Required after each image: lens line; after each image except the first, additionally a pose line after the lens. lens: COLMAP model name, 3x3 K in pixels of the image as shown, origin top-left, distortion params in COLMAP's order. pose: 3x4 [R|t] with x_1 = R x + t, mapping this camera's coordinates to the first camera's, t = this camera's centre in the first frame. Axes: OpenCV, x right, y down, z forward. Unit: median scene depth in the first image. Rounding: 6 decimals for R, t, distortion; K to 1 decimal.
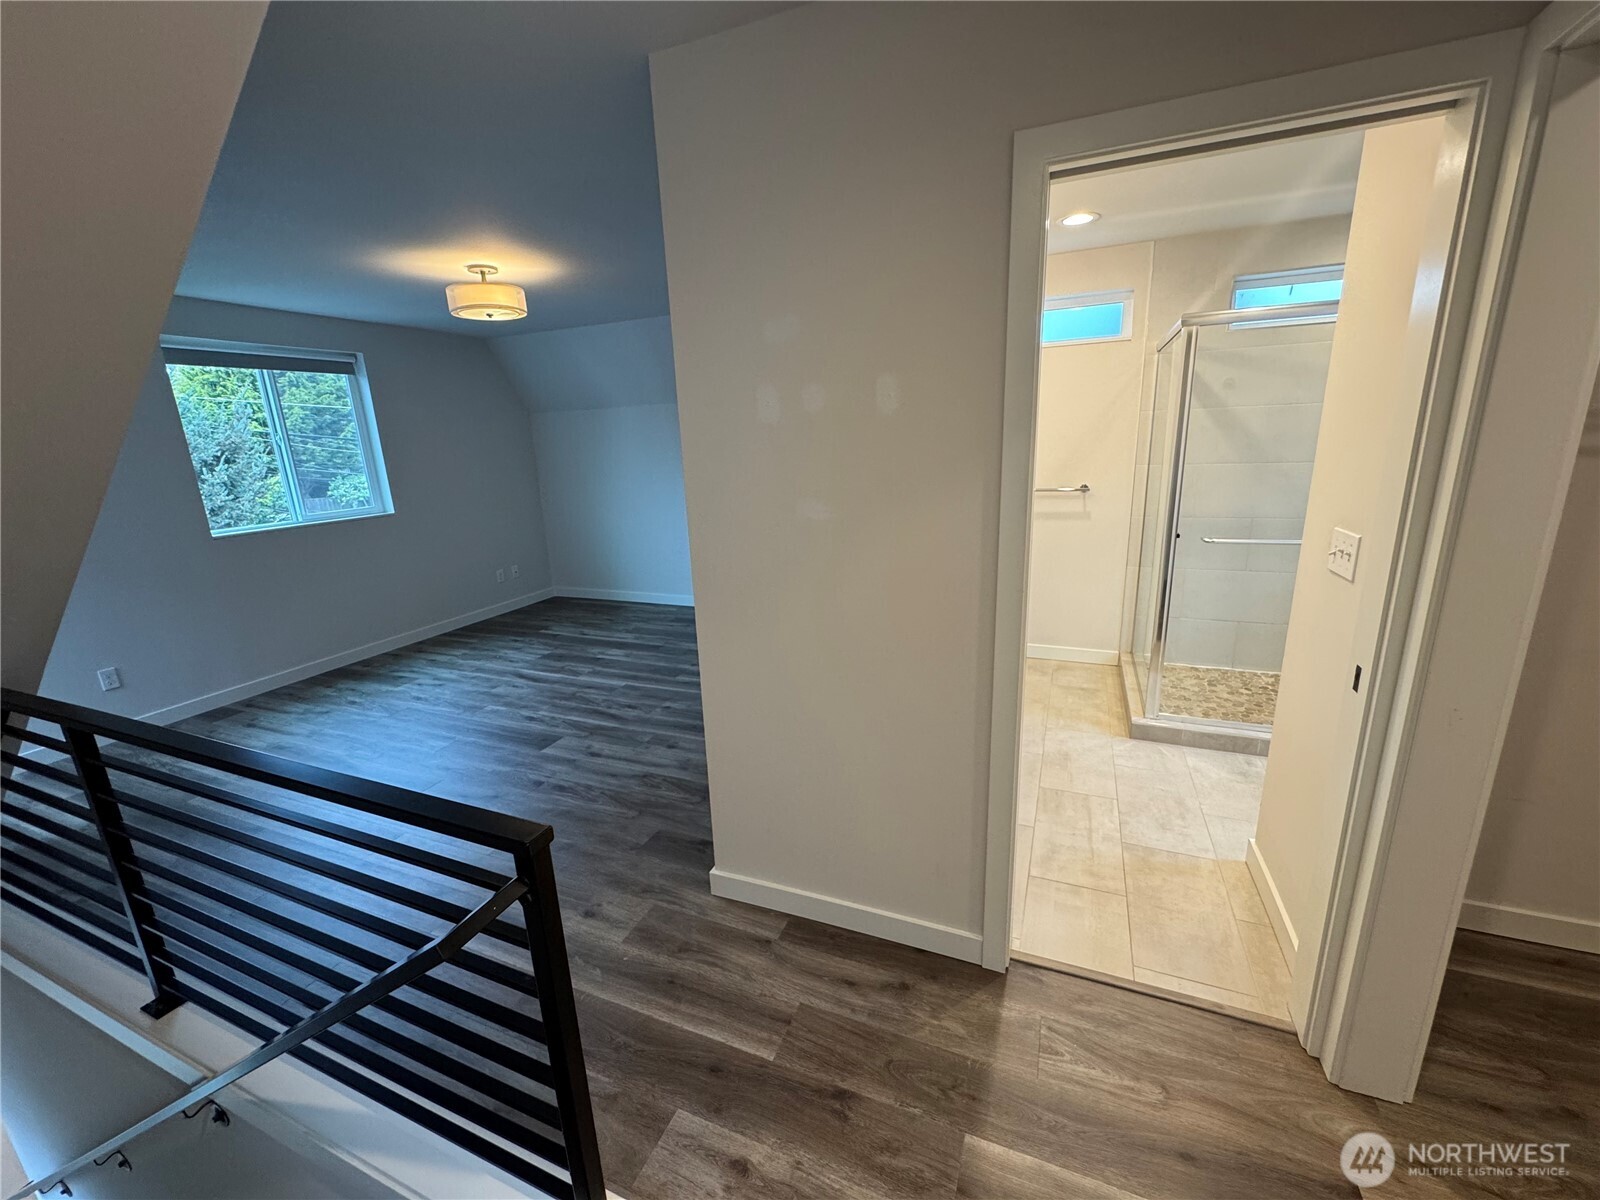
lens RADIAL K [[638.9, 0, 801.3], [0, 638.9, 599.7], [0, 0, 1]] dist [-0.004544, 0.000891]
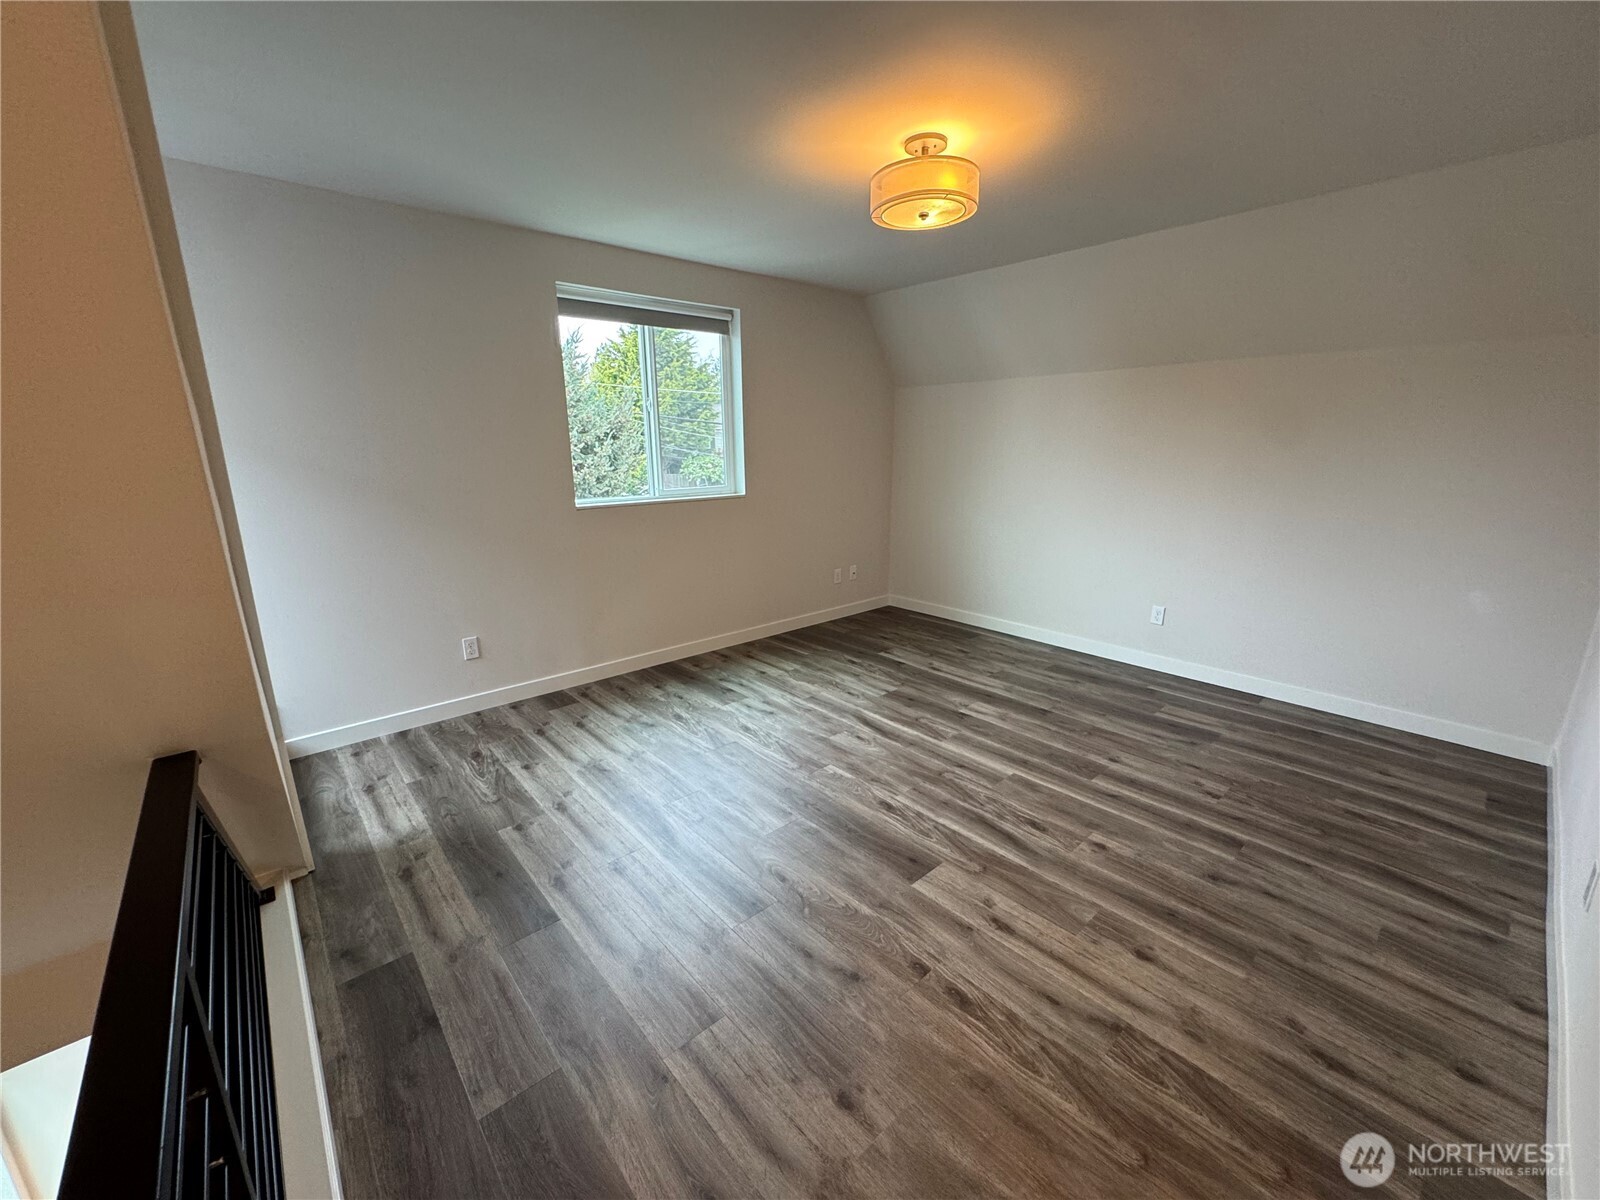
lens RADIAL K [[638.9, 0, 801.3], [0, 638.9, 599.7], [0, 0, 1]] dist [-0.004544, 0.000891]
pose [[0.899534, 0.141152, -0.413418, -0.211048], [-0.139047, 0.989655, 0.035351, -0.039670], [0.414131, 0.025685, 0.909855, 0.270513]]
